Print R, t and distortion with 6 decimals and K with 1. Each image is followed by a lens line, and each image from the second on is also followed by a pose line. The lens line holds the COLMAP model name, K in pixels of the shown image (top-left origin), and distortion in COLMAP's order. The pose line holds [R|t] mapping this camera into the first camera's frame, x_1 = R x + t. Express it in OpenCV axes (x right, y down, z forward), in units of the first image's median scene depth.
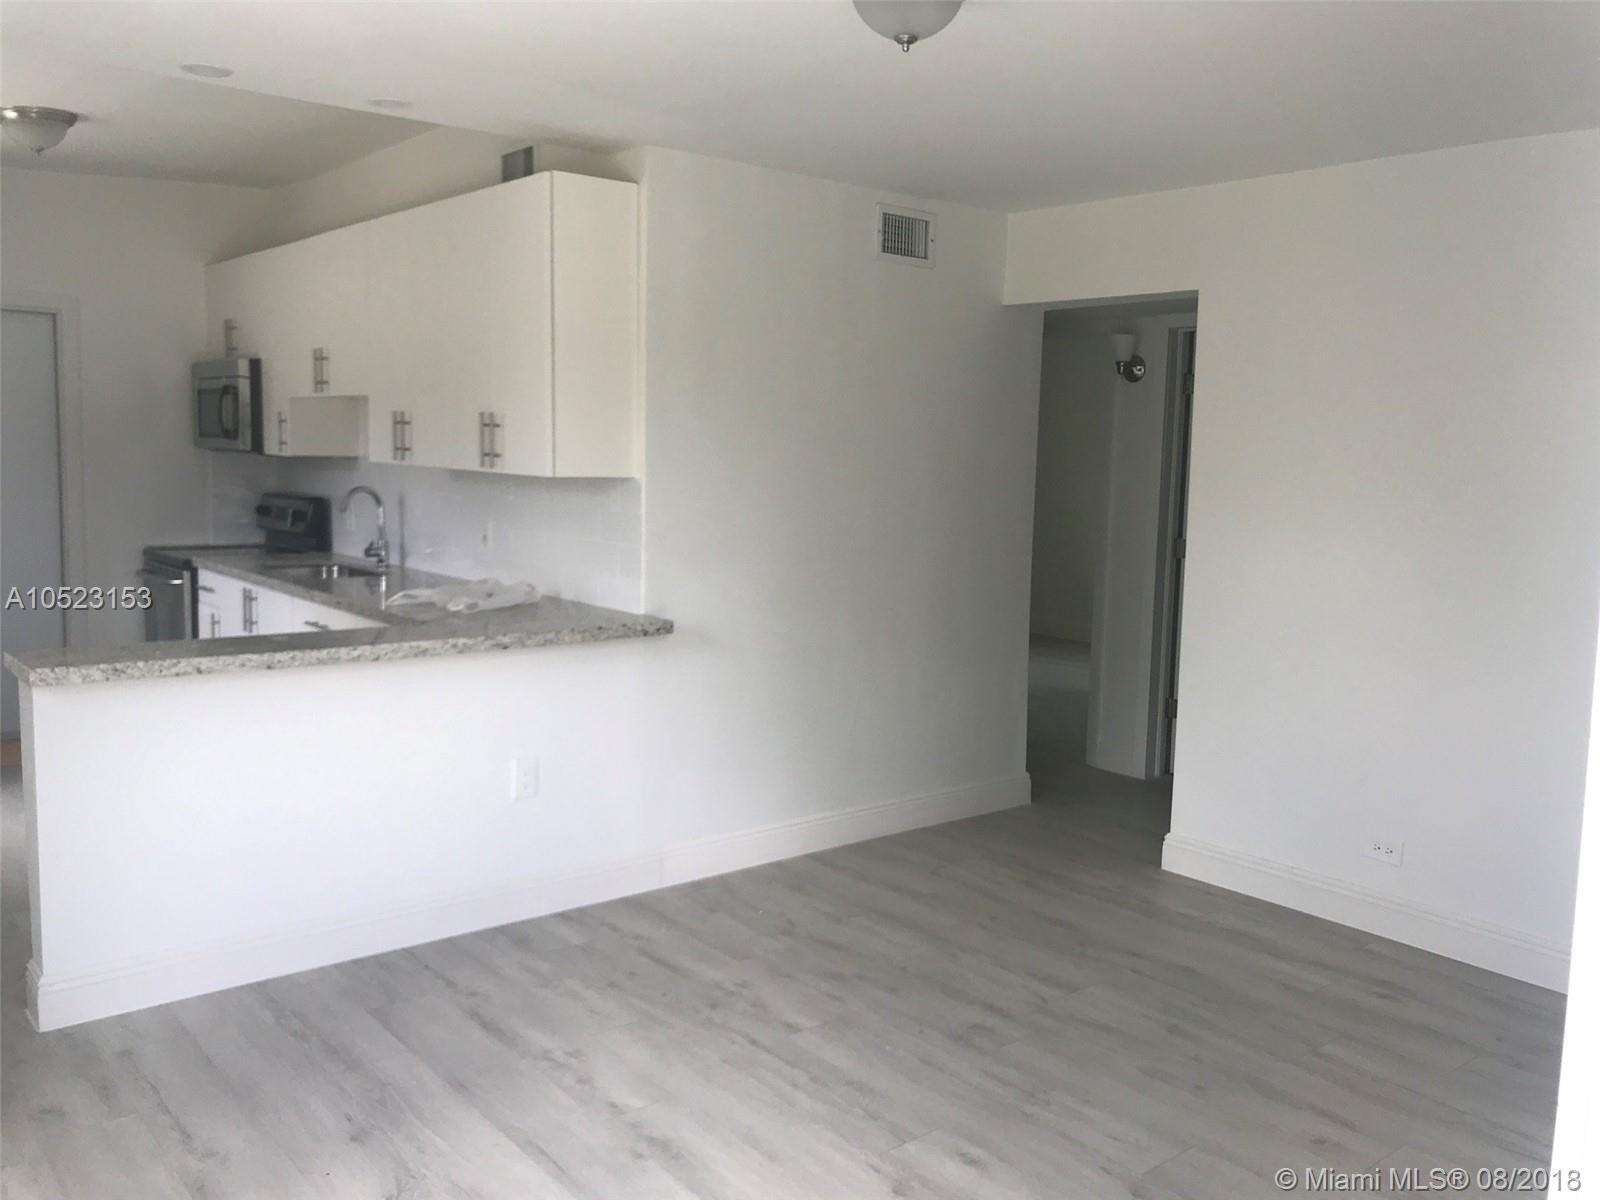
lens RADIAL K [[1351.7, 0, 800.0], [0, 1351.7, 600.0], [0, 0, 1]] dist [-0.114561, 0.246314]
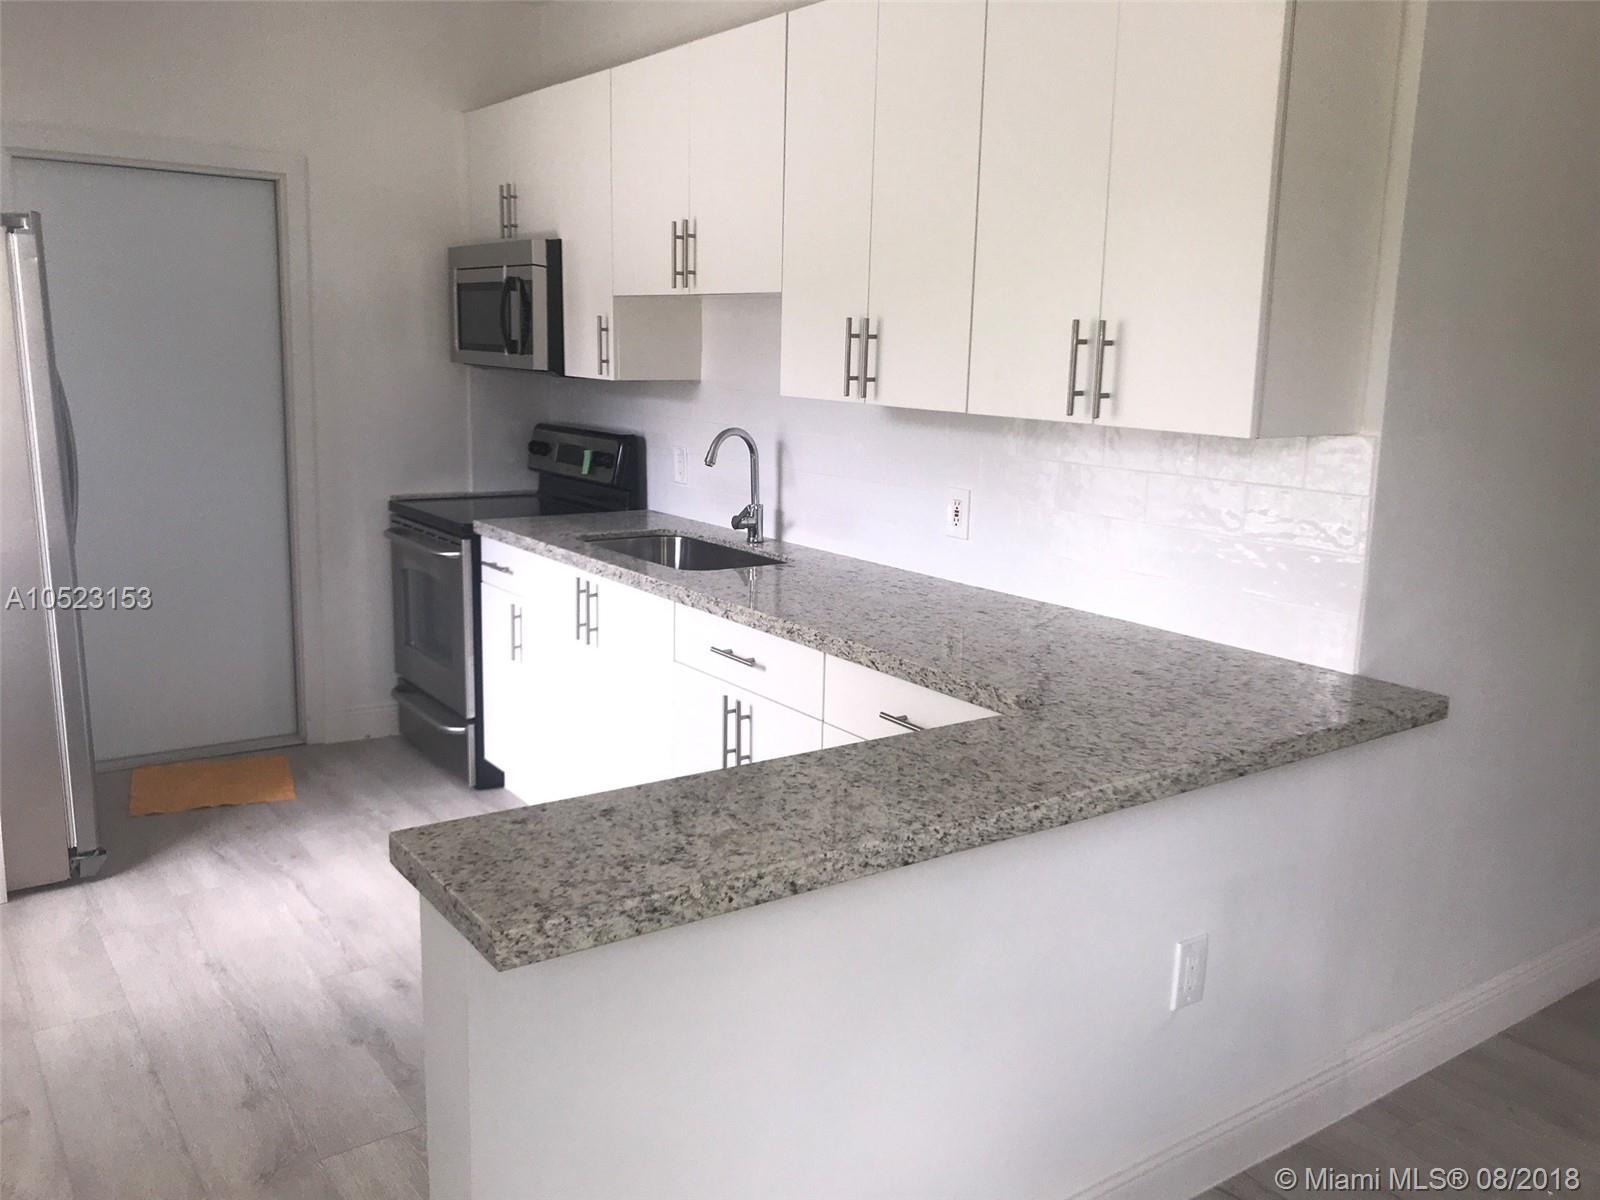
lens RADIAL K [[1346.9, 0, 800.0], [0, 1346.9, 600.0], [0, 0, 1]] dist [0.012254, -0.008606]
pose [[0.996682, 0.015404, -0.079926, -0.220937], [-0.009538, 0.997266, 0.073271, -0.044177], [0.080836, -0.072265, 0.994104, 0.288037]]
